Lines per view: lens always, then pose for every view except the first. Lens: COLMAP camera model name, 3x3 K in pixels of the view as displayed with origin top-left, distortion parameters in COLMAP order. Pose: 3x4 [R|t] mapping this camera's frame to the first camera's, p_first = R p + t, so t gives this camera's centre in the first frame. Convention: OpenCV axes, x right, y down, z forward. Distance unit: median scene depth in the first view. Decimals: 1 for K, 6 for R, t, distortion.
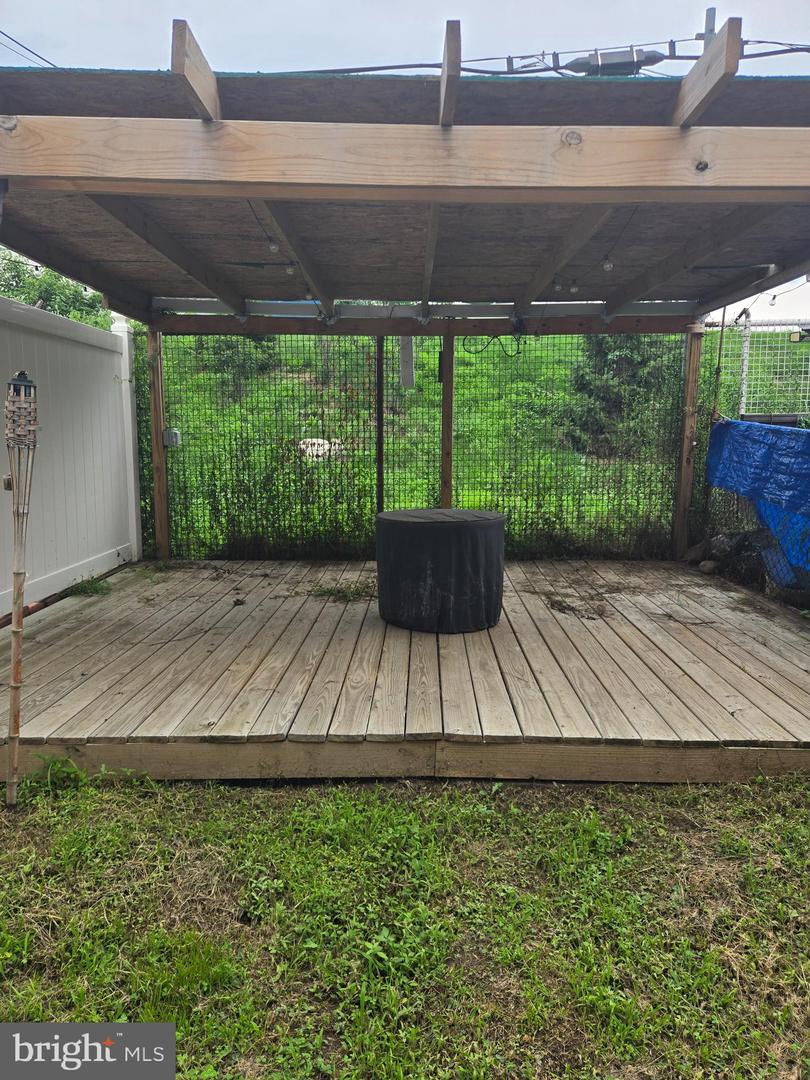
lens RADIAL K [[719.6, 0, 405.0], [0, 719.6, 534.4], [0, 0, 1]] dist [0.038219, -0.005005]
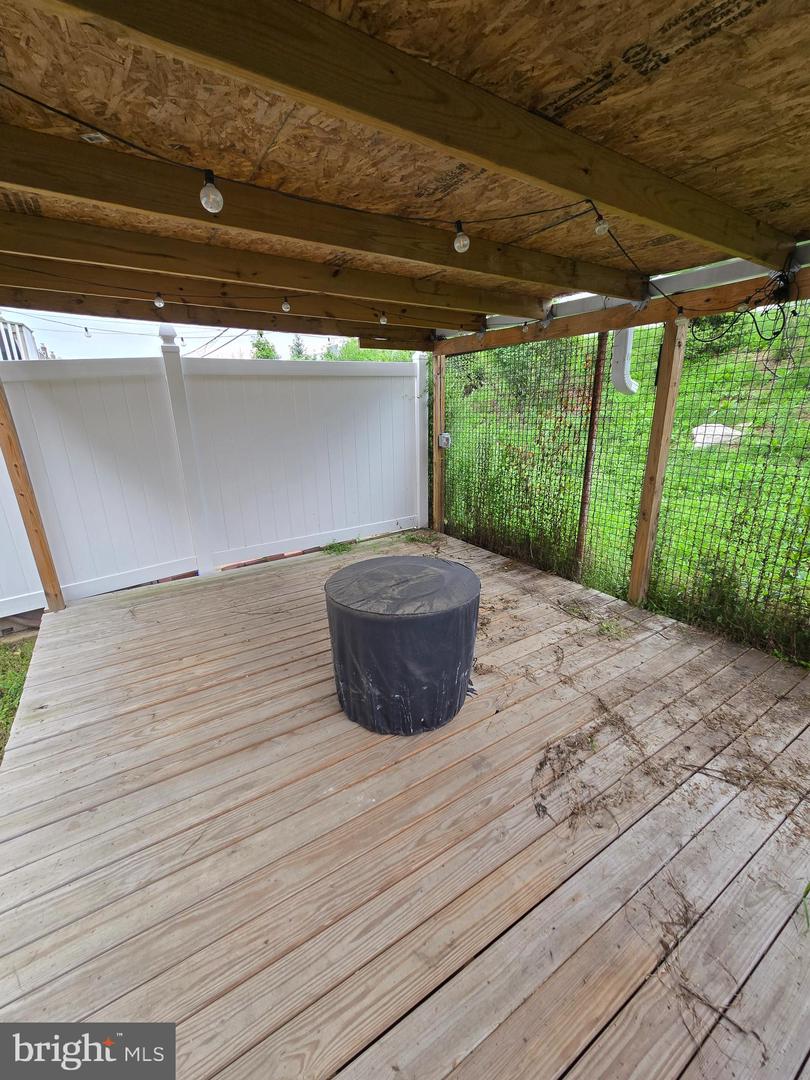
lens RADIAL K [[442.8, 0, 412.9], [0, 442.8, 543.0], [0, 0, 1]] dist [0.002257, 0.000806]
pose [[0.553070, 0.237986, -0.798421, 0.506841], [-0.089785, 0.969778, 0.226869, -0.207413], [0.828283, -0.053788, 0.557722, 0.801550]]
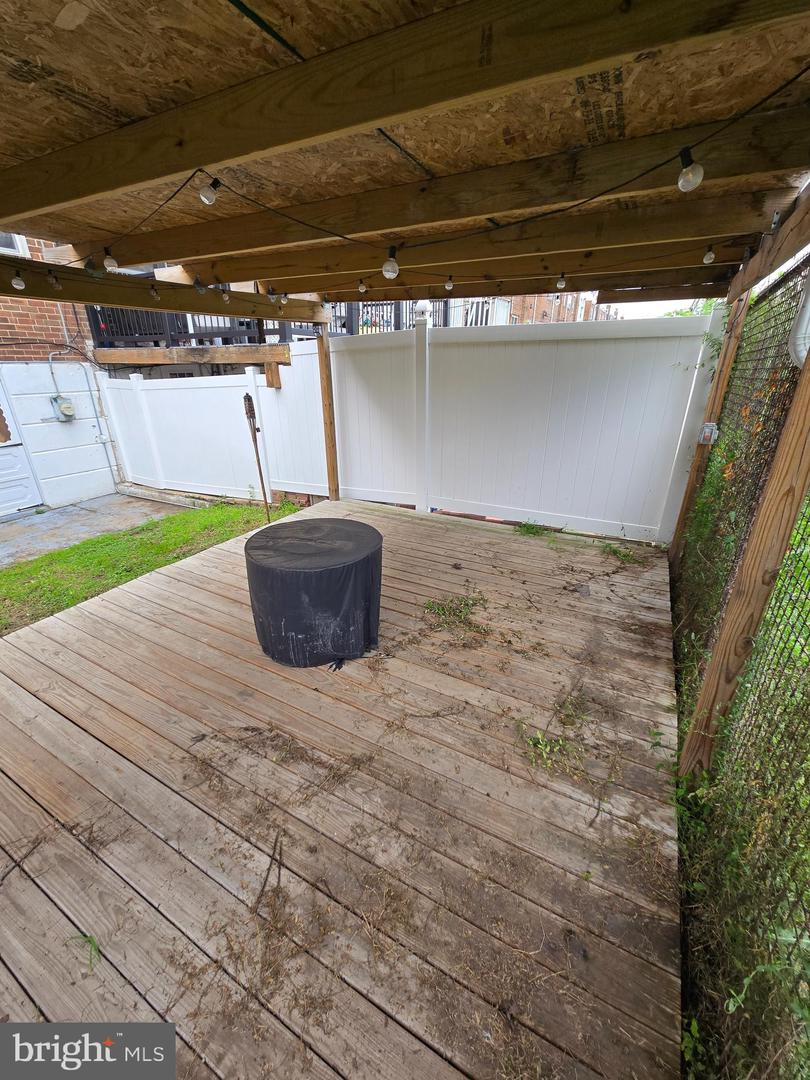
lens RADIAL K [[442.8, 0, 406.0], [0, 442.8, 546.8], [0, 0, 1]] dist [0.002257, 0.000806]
pose [[-0.465461, 0.335512, -0.819010, 0.526959], [-0.121885, 0.892248, 0.434784, -0.317234], [0.876636, 0.302200, -0.374413, 1.466497]]
